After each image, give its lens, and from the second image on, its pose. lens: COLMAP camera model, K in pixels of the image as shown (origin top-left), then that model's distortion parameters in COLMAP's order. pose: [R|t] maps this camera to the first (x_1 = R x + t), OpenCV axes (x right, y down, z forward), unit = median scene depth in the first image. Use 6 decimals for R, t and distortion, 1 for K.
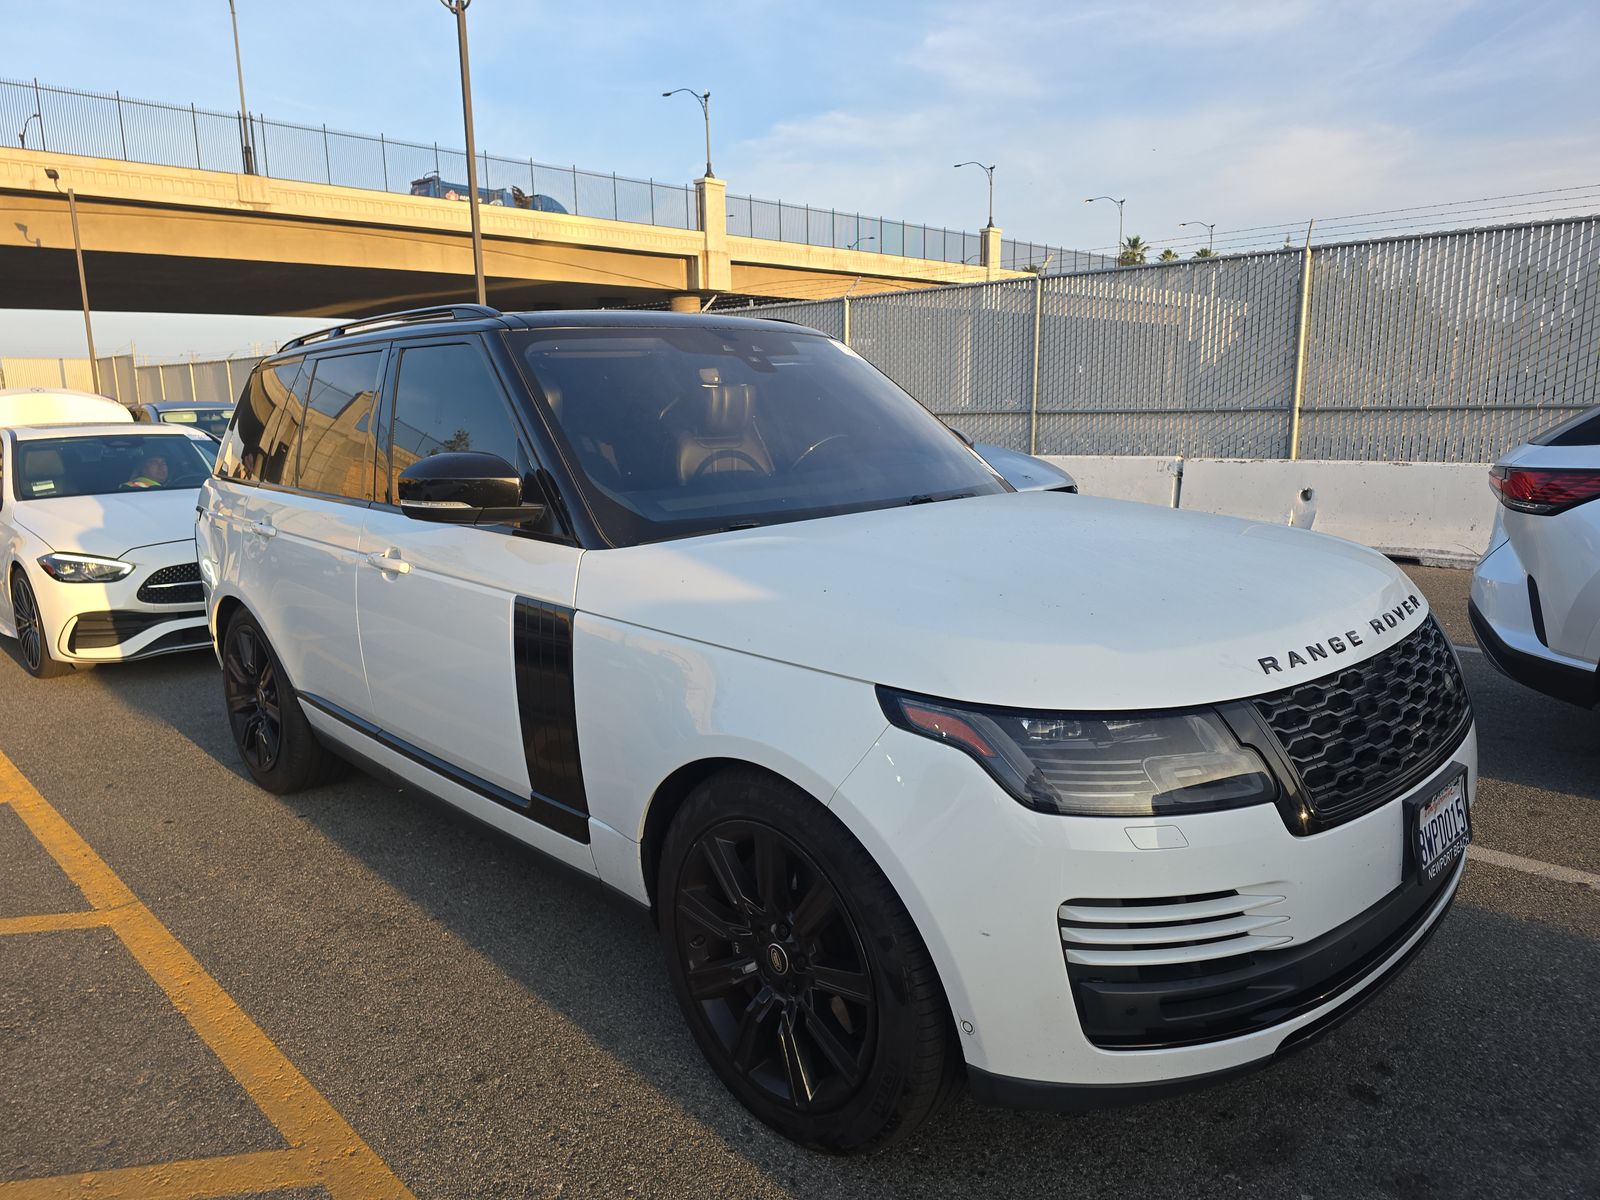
lens RADIAL K [[1073.6, 0, 808.3], [0, 1073.6, 599.5], [0, 0, 1]] dist [0.030658, -0.024502]
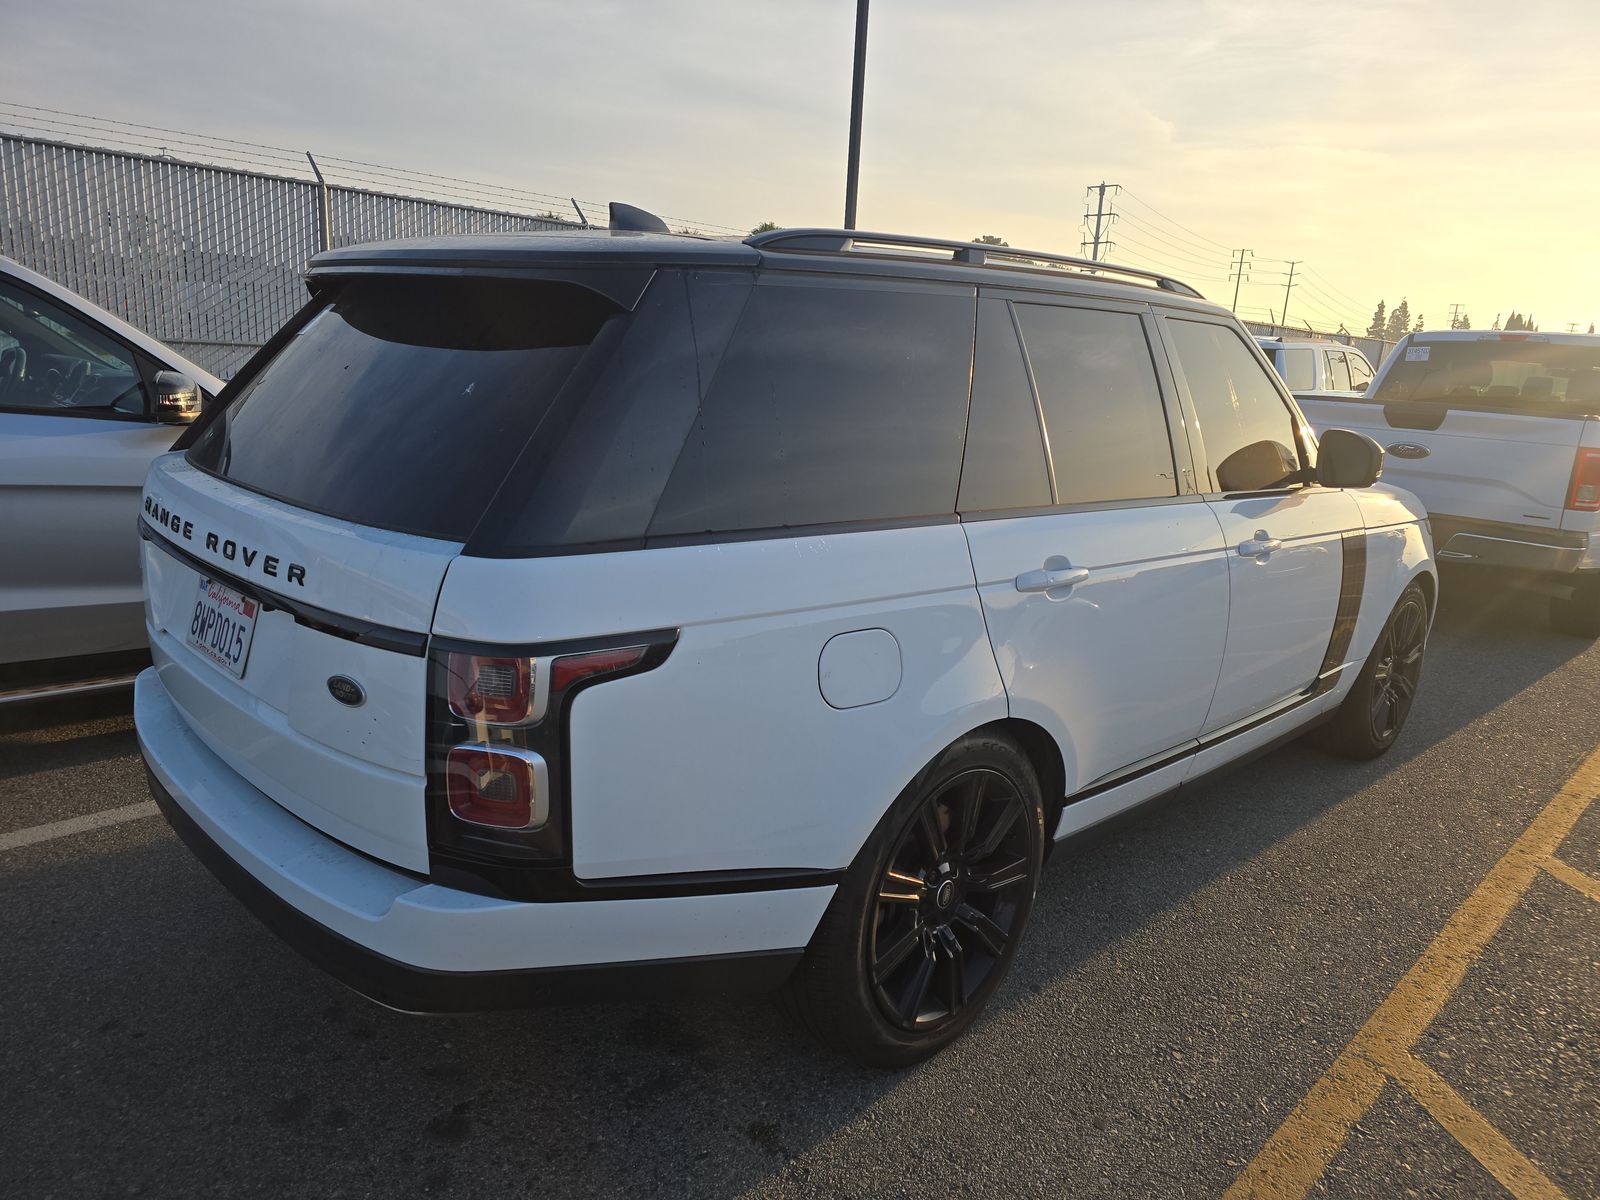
lens RADIAL K [[1073.6, 0, 799.7], [0, 1073.6, 598.8], [0, 0, 1]] dist [0.030658, -0.024502]
pose [[-0.003903, -0.202400, 0.979295, -0.637576], [0.126890, 0.971286, 0.201251, -0.111150], [-0.991909, 0.125049, 0.021892, 0.653741]]
